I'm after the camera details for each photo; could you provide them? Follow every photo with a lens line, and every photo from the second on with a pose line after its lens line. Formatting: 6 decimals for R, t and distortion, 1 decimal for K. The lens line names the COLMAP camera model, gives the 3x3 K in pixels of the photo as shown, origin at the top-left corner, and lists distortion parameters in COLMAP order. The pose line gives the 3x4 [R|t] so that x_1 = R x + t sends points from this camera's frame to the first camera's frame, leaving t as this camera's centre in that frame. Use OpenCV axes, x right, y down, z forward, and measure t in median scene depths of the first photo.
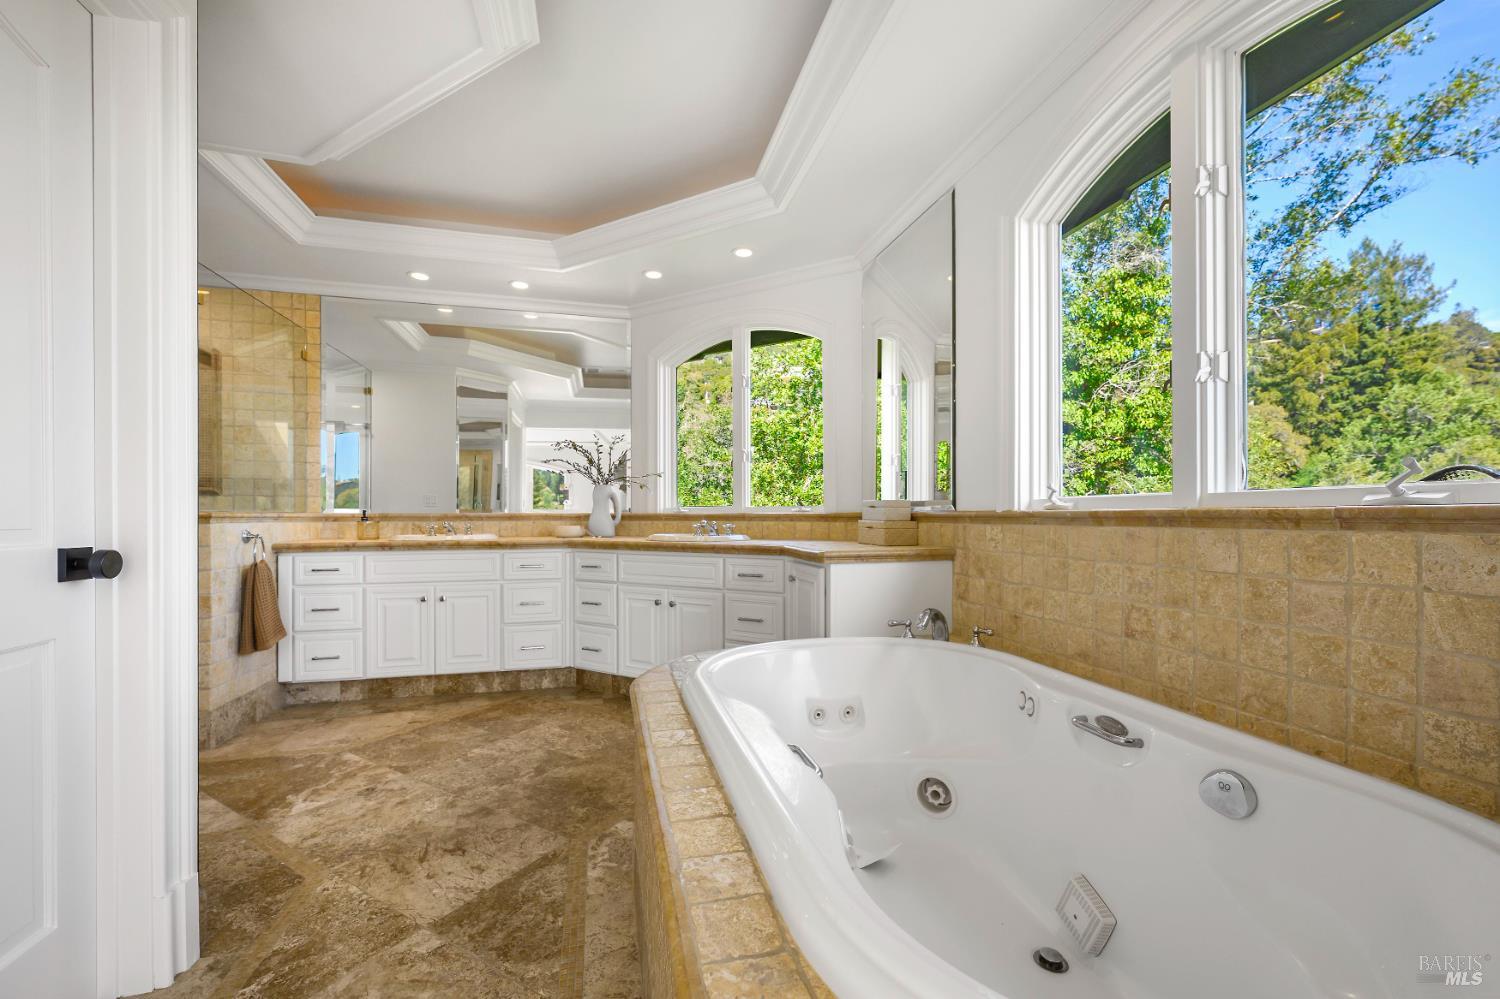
lens RADIAL K [[608.0, 0, 755.4], [0, 608.0, 515.2], [0, 0, 1]] dist [-0.006036, 0.000599]
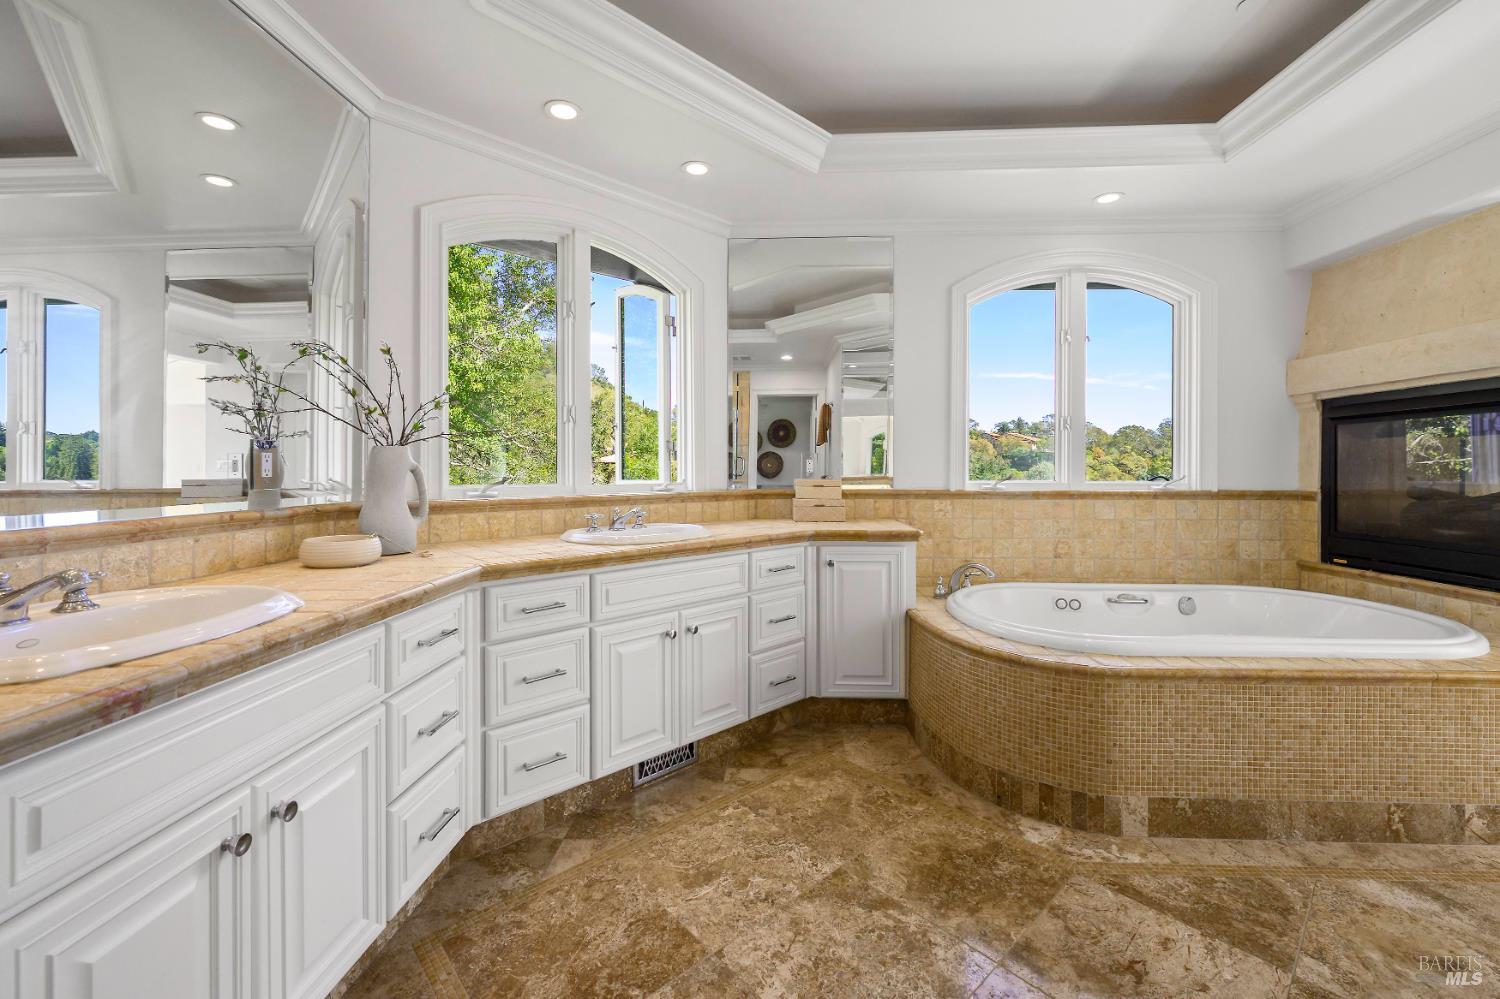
lens RADIAL K [[608.0, 0, 762.8], [0, 608.0, 462.5], [0, 0, 1]] dist [-0.006036, 0.000599]
pose [[0.285841, 0.007762, 0.958245, -1.237769], [-0.003509, 0.999969, -0.007053, -0.068025], [-0.958270, -0.001346, 0.285860, 1.124033]]
